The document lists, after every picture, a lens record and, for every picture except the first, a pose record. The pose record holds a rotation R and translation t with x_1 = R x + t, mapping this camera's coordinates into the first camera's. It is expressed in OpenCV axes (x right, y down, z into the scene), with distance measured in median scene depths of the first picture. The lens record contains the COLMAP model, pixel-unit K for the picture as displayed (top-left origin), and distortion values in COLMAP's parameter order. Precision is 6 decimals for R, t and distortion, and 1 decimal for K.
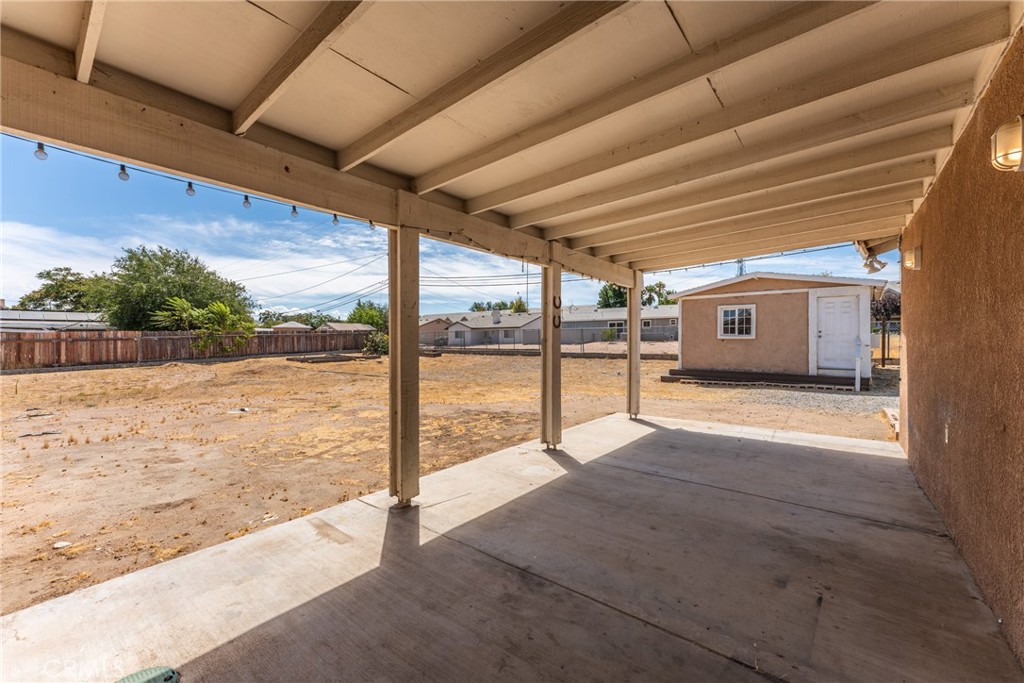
lens RADIAL K [[409.7, 0, 511.8], [0, 409.7, 342.4], [0, 0, 1]] dist [0.001006, -0.000229]
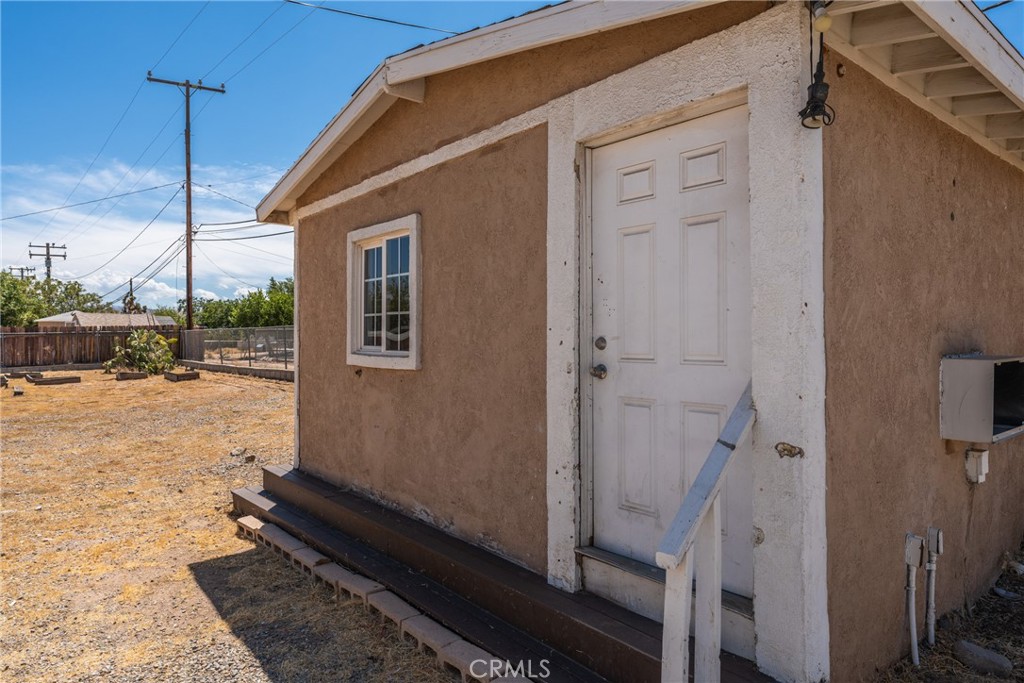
lens RADIAL K [[631.5, 0, 508.4], [0, 631.5, 344.7], [0, 0, 1]] dist [0.010760, -0.000014]
pose [[0.984836, 0.004973, -0.173419, 0.687544], [-0.004796, 0.999987, 0.001439, -0.023120], [0.173424, -0.000586, 0.984847, 0.658390]]
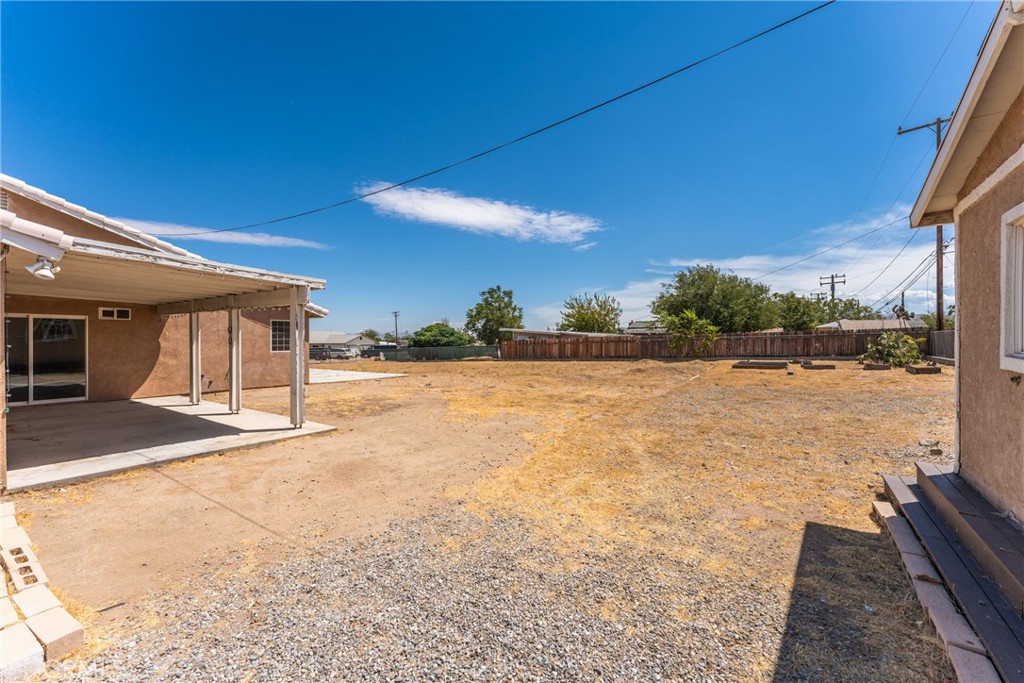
lens RADIAL K [[409.7, 0, 511.4], [0, 409.7, 341.4], [0, 0, 1]] dist [0.001006, -0.000229]
pose [[0.089658, 0.007576, -0.995944, 0.715257], [-0.006087, 0.999957, 0.007059, -0.024327], [0.995954, 0.005429, 0.089700, 0.749819]]
